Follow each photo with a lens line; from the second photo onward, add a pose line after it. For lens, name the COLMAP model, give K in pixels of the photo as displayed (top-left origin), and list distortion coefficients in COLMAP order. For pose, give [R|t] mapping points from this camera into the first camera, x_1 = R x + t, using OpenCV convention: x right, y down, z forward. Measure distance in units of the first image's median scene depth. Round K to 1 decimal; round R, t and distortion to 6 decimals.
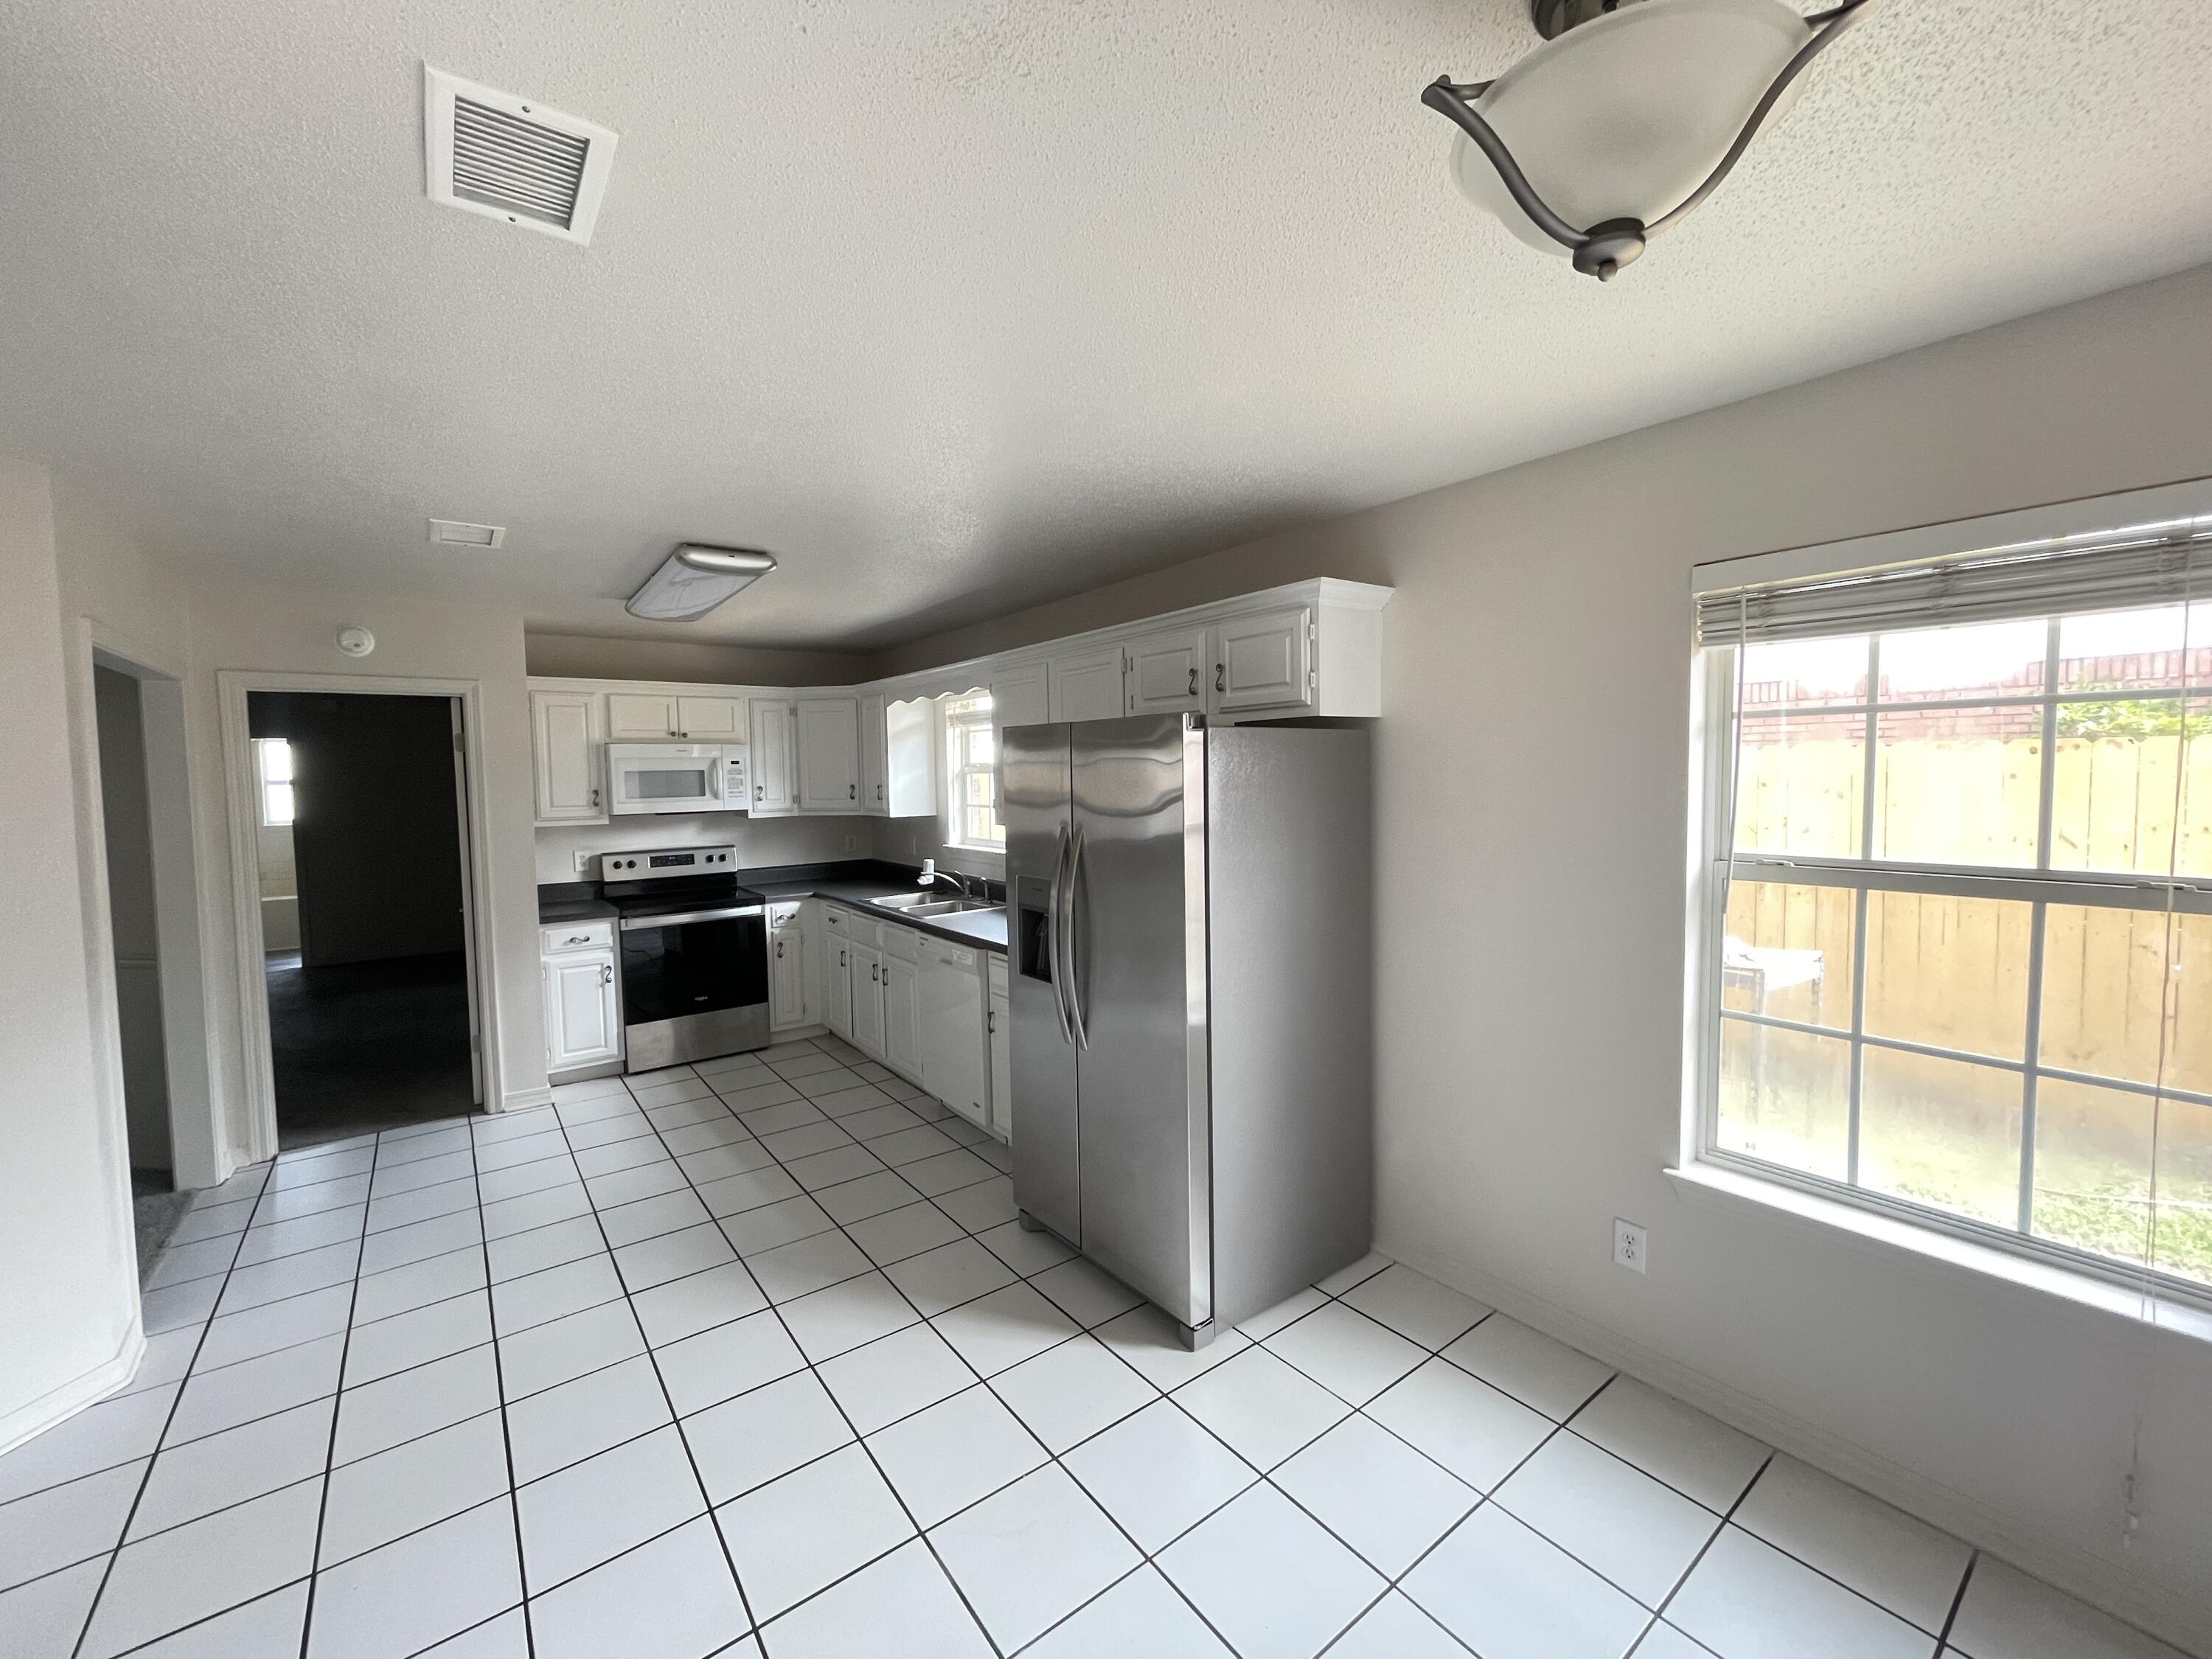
lens RADIAL K [[894.3, 0, 1100.4], [0, 894.3, 824.6], [0, 0, 1]] dist [0.000411, 0.000594]
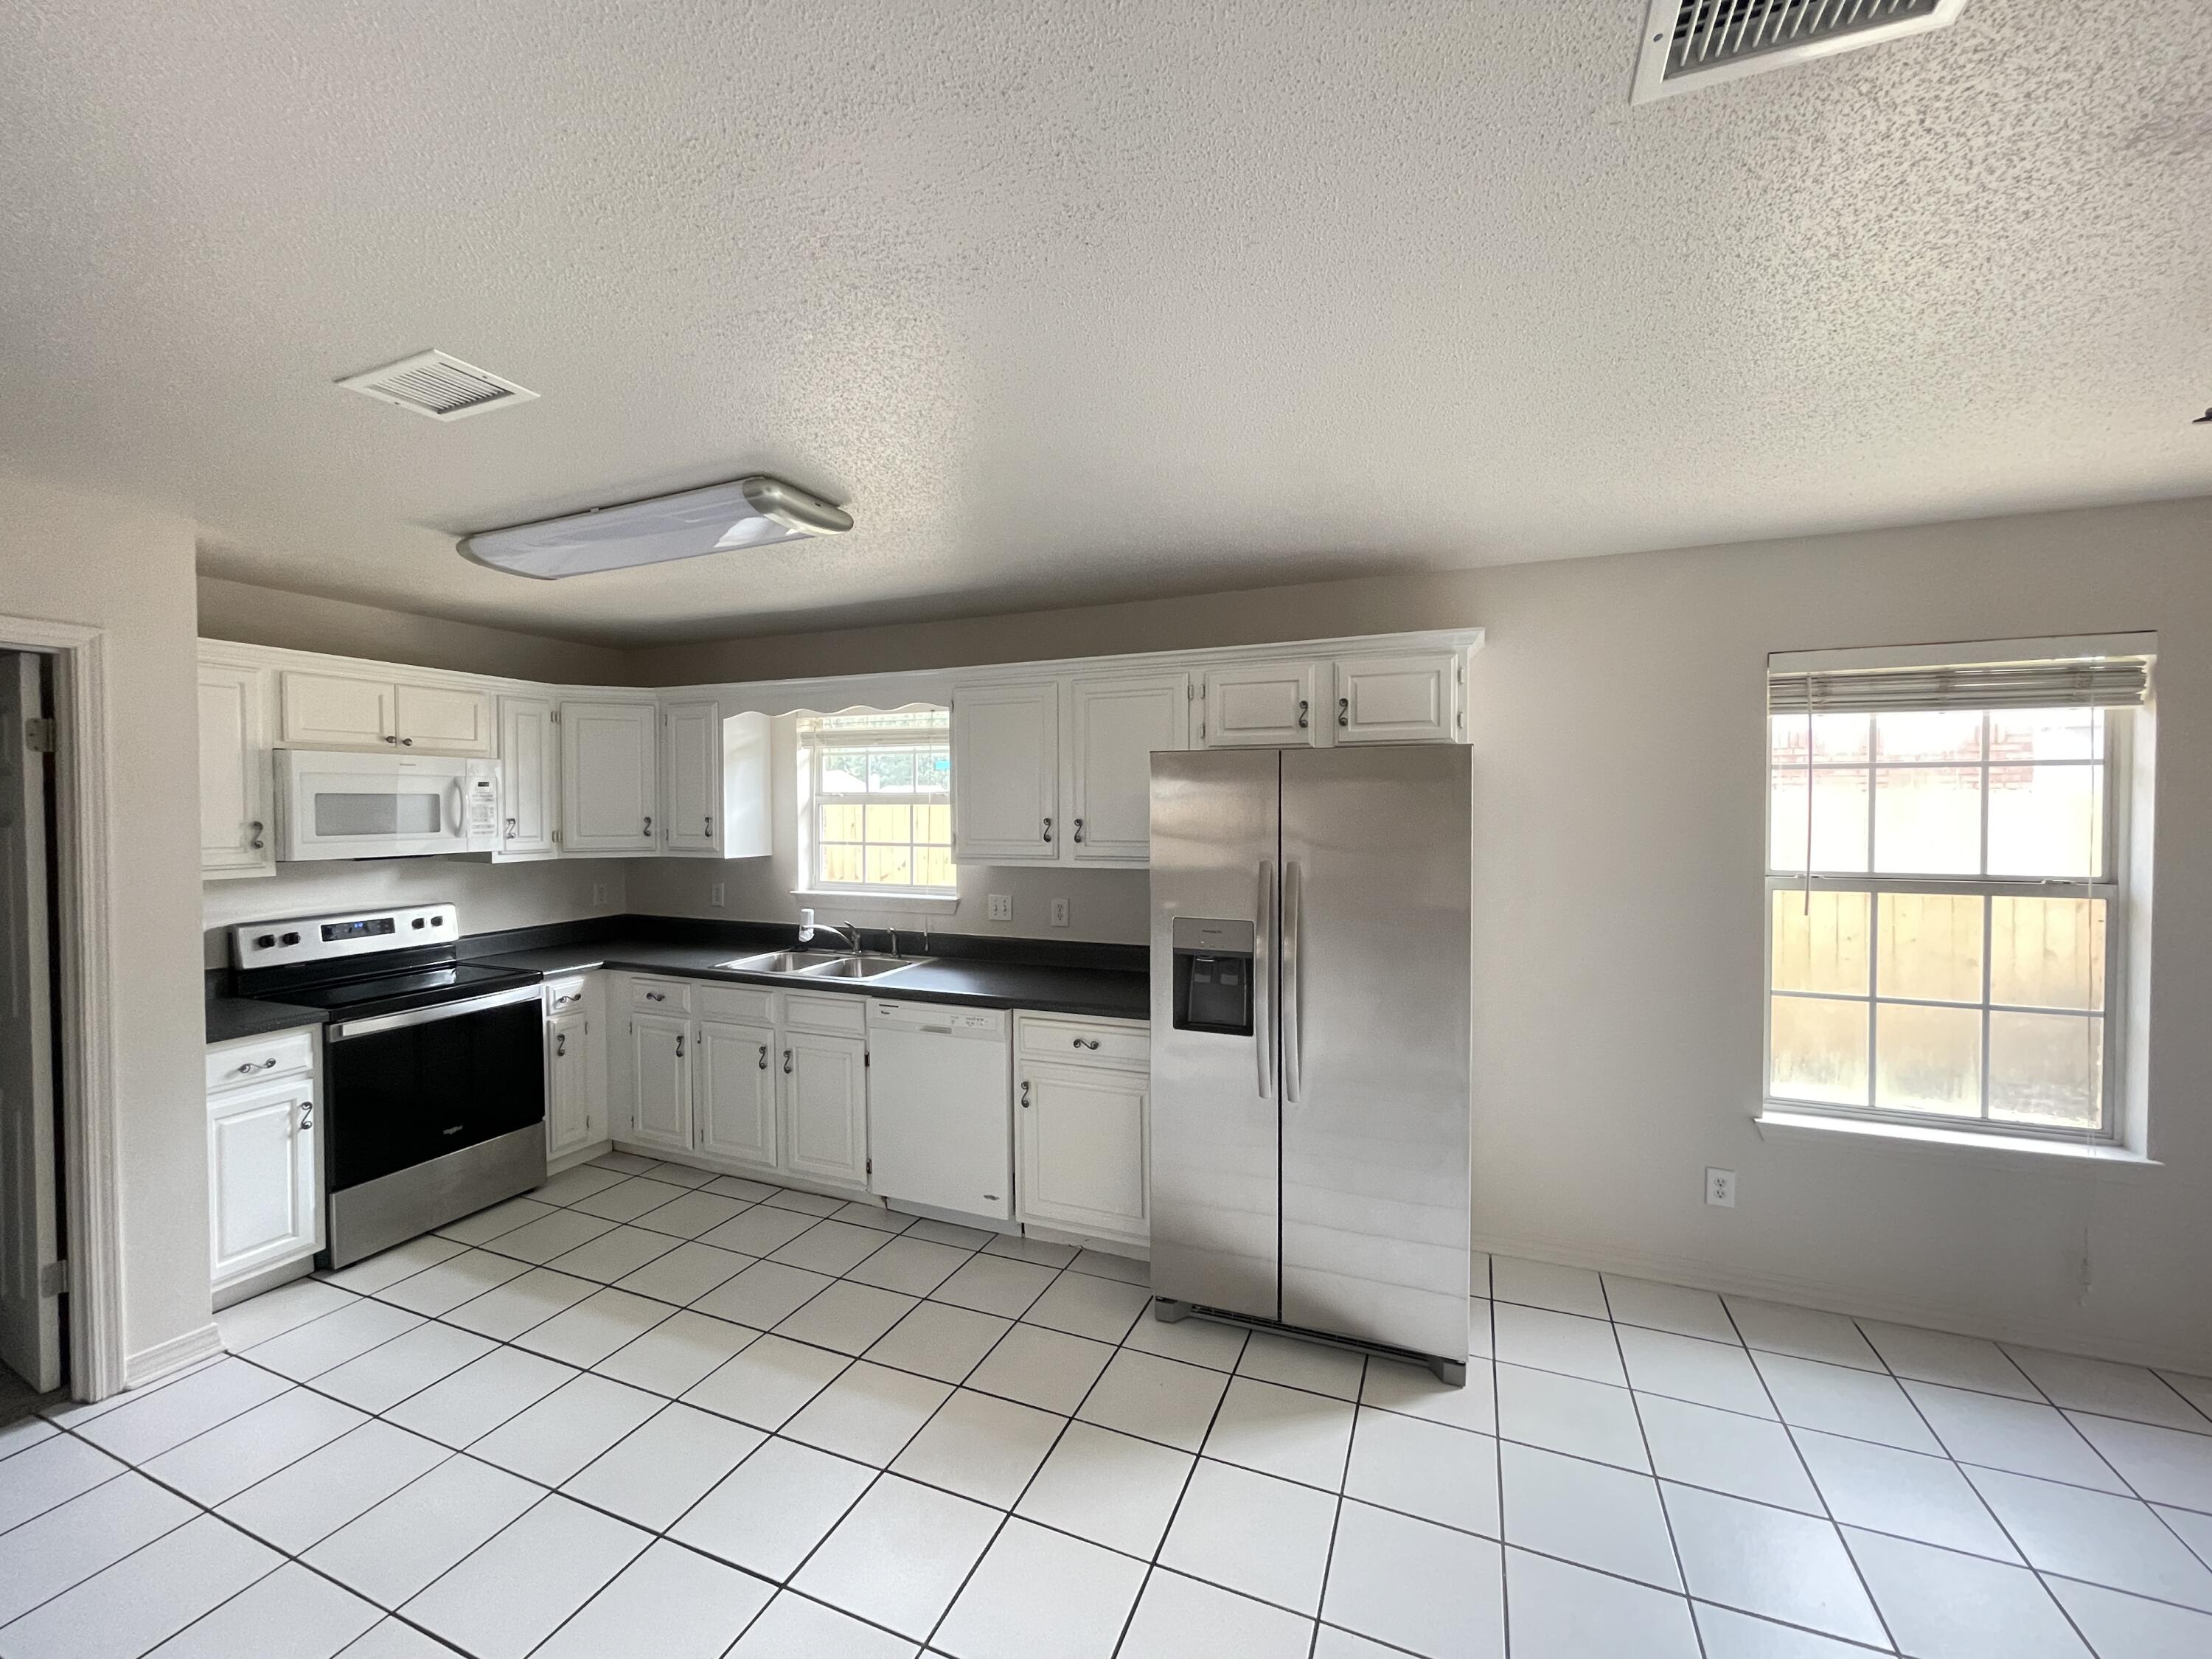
lens RADIAL K [[886.7, 0, 1099.1], [0, 886.7, 824.9], [0, 0, 1]] dist [-0.001540, -0.000201]
pose [[0.861291, 0.002326, 0.508106, -0.394355], [0.019271, 0.999121, -0.037240, -0.002620], [-0.507746, 0.041866, 0.860489, 0.179435]]
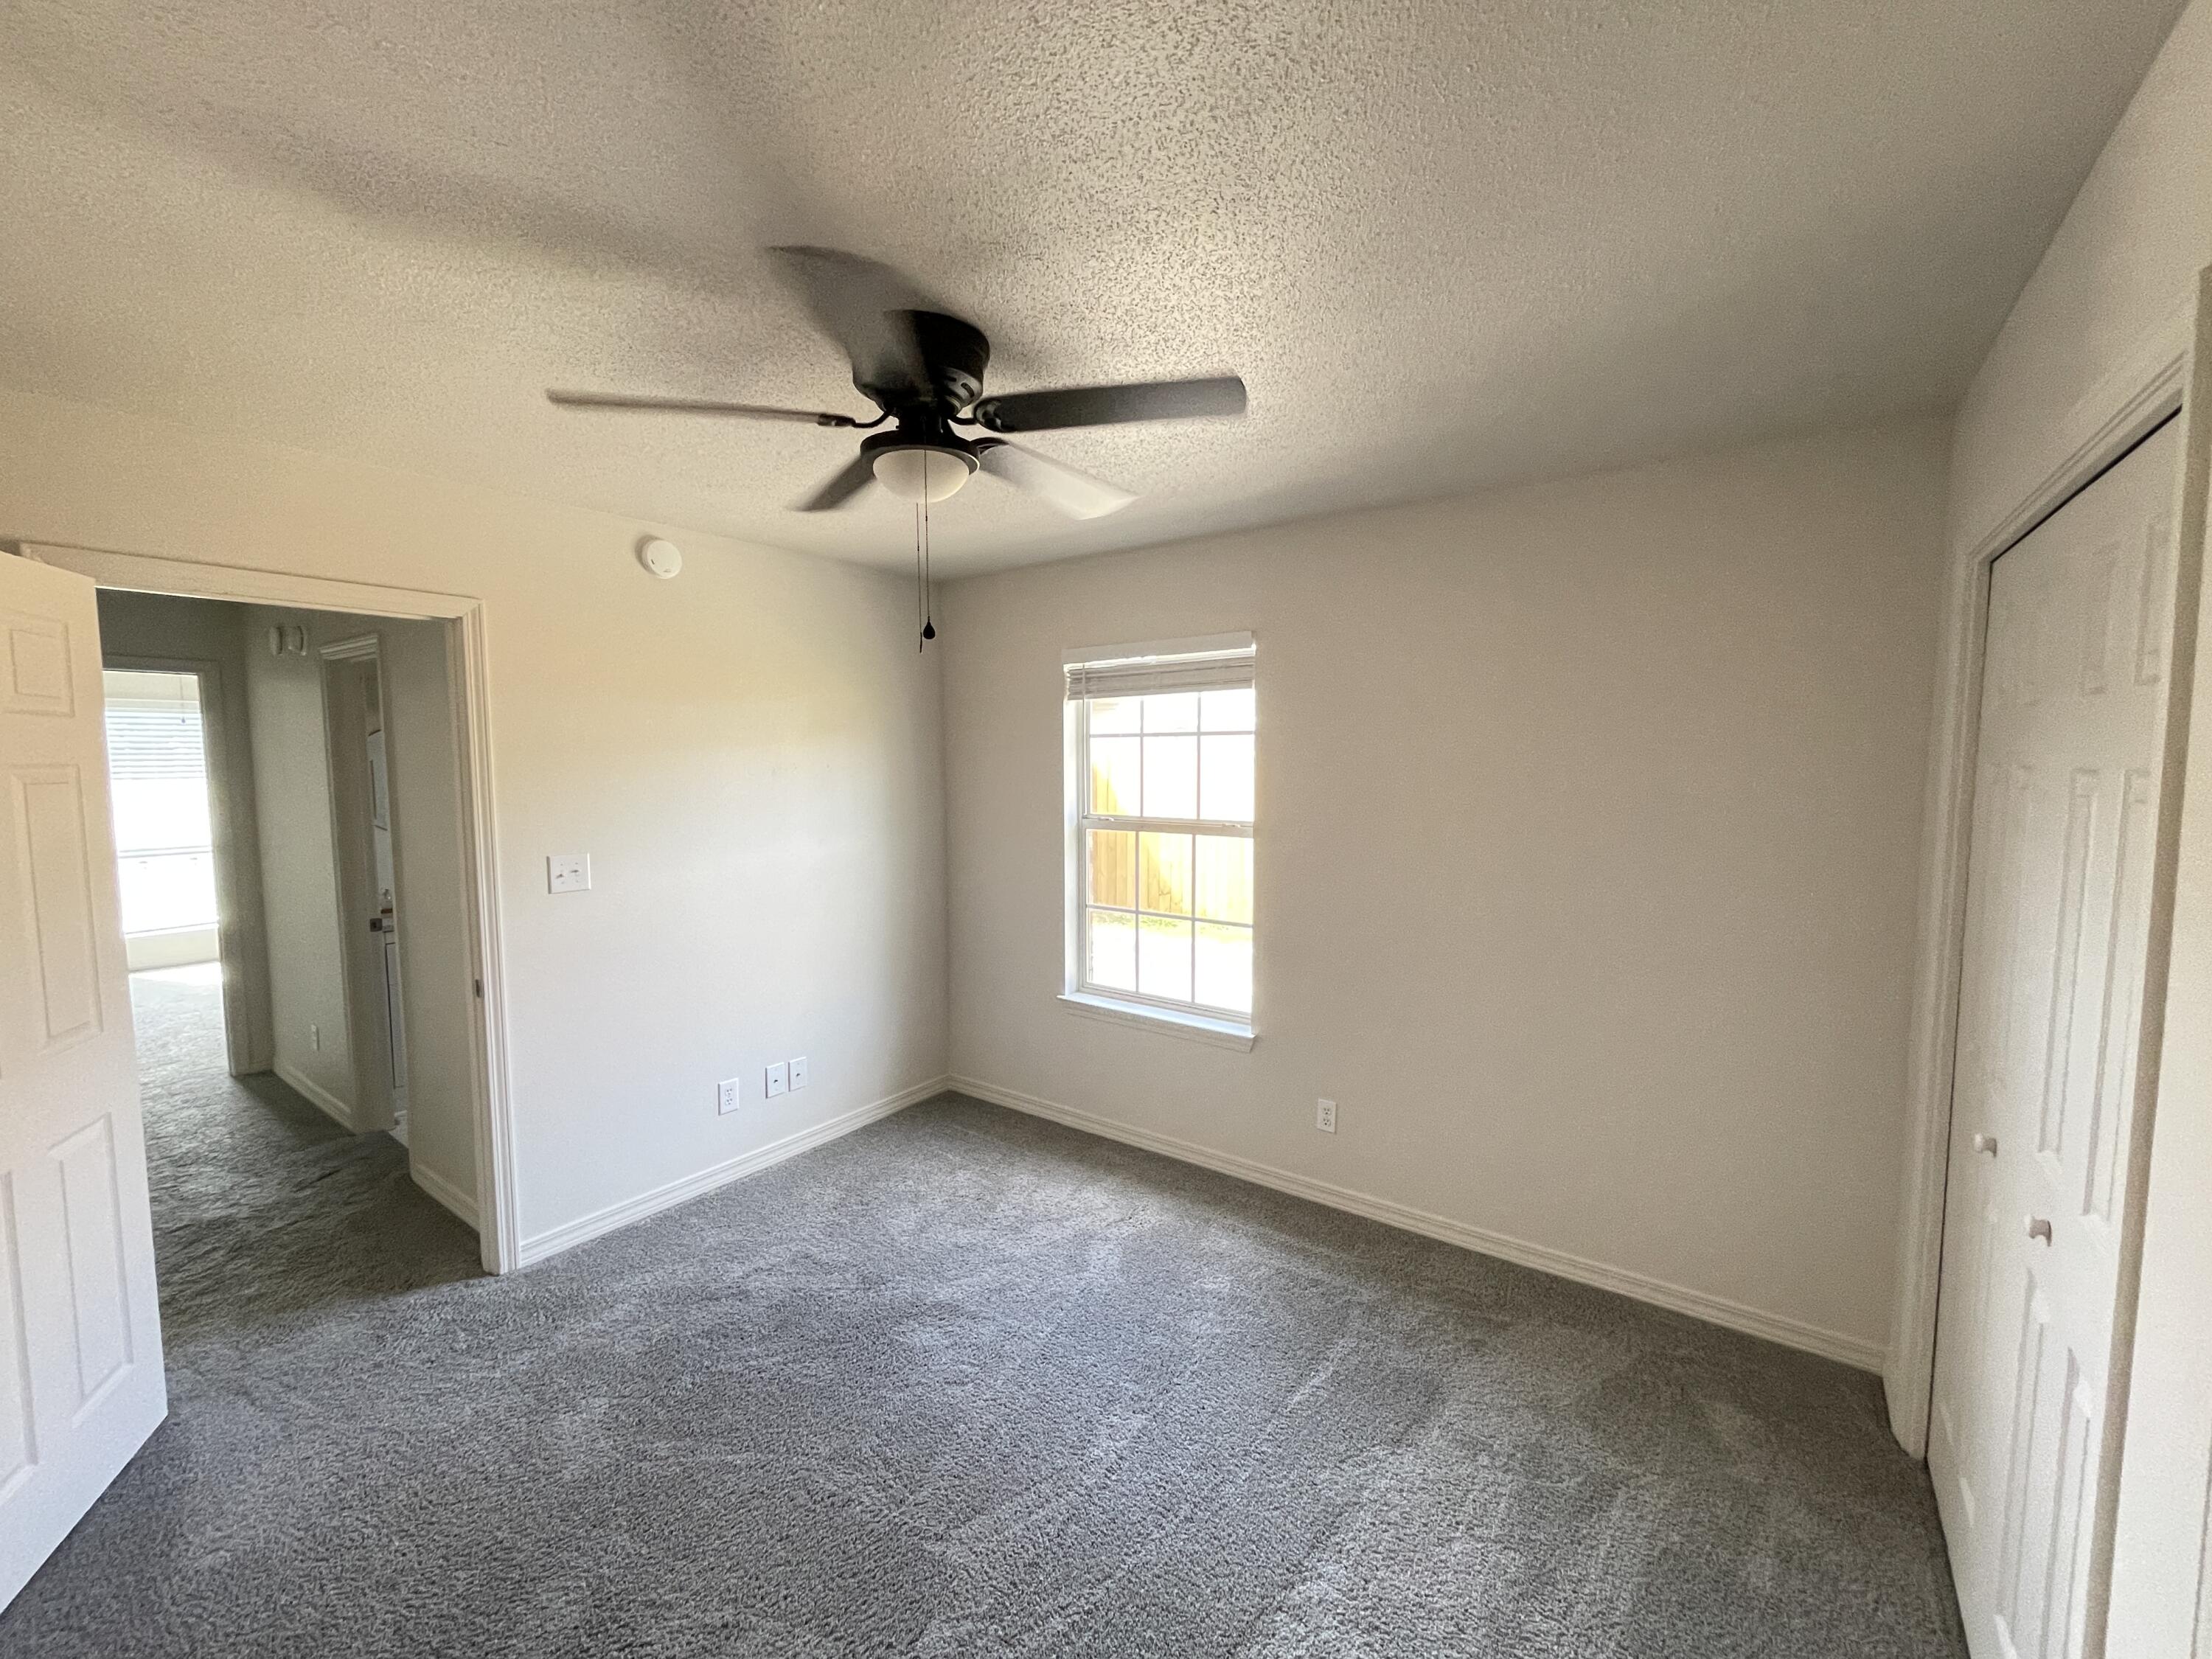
lens RADIAL K [[886.7, 0, 1099.1], [0, 886.7, 824.9], [0, 0, 1]] dist [-0.001540, -0.000201]
pose [[0.955578, -0.003847, 0.294713, 0.097830], [0.000786, 0.999945, 0.010503, 0.016715], [-0.294737, -0.009805, 0.955528, -0.325671]]
